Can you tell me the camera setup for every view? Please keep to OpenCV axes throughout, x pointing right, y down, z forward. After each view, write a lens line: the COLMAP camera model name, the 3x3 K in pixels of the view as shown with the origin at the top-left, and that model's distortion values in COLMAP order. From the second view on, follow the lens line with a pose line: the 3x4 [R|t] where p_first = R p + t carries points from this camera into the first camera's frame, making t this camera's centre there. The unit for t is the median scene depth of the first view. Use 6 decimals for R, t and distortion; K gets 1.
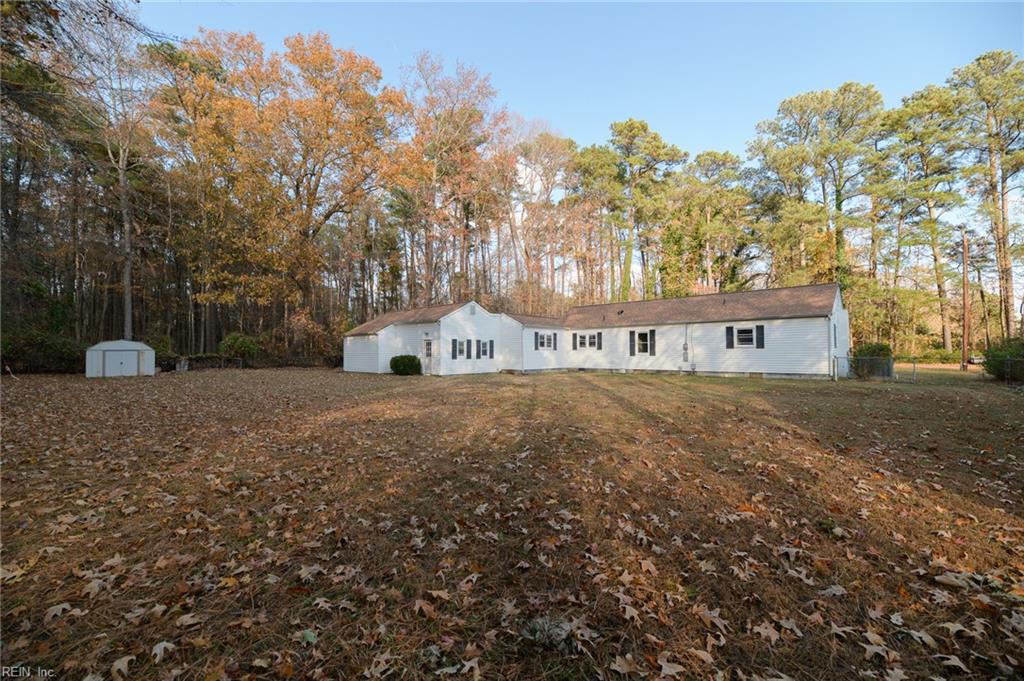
lens RADIAL K [[409.3, 0, 513.0], [0, 409.3, 341.4], [0, 0, 1]] dist [0.001371, -0.004689]
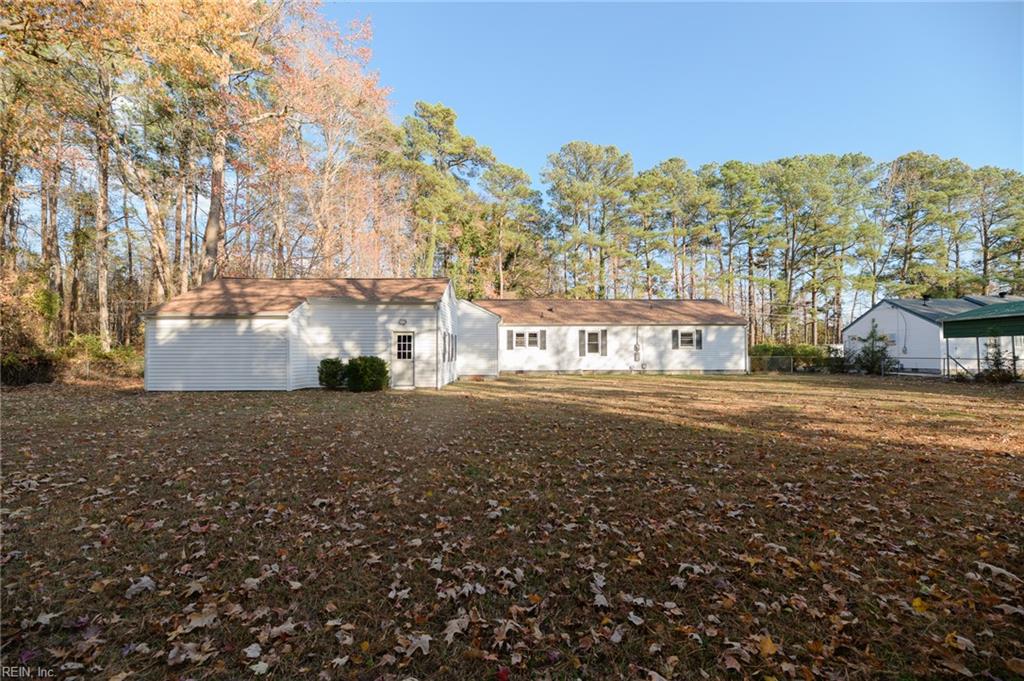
lens RADIAL K [[415.1, 0, 512.0], [0, 415.1, 340.5], [0, 0, 1]] dist [0.000641, -0.004974]
pose [[0.730361, 0.022145, 0.682703, -0.514596], [-0.020183, 0.999738, -0.010837, 0.013117], [-0.682763, -0.005864, 0.730616, 0.421741]]
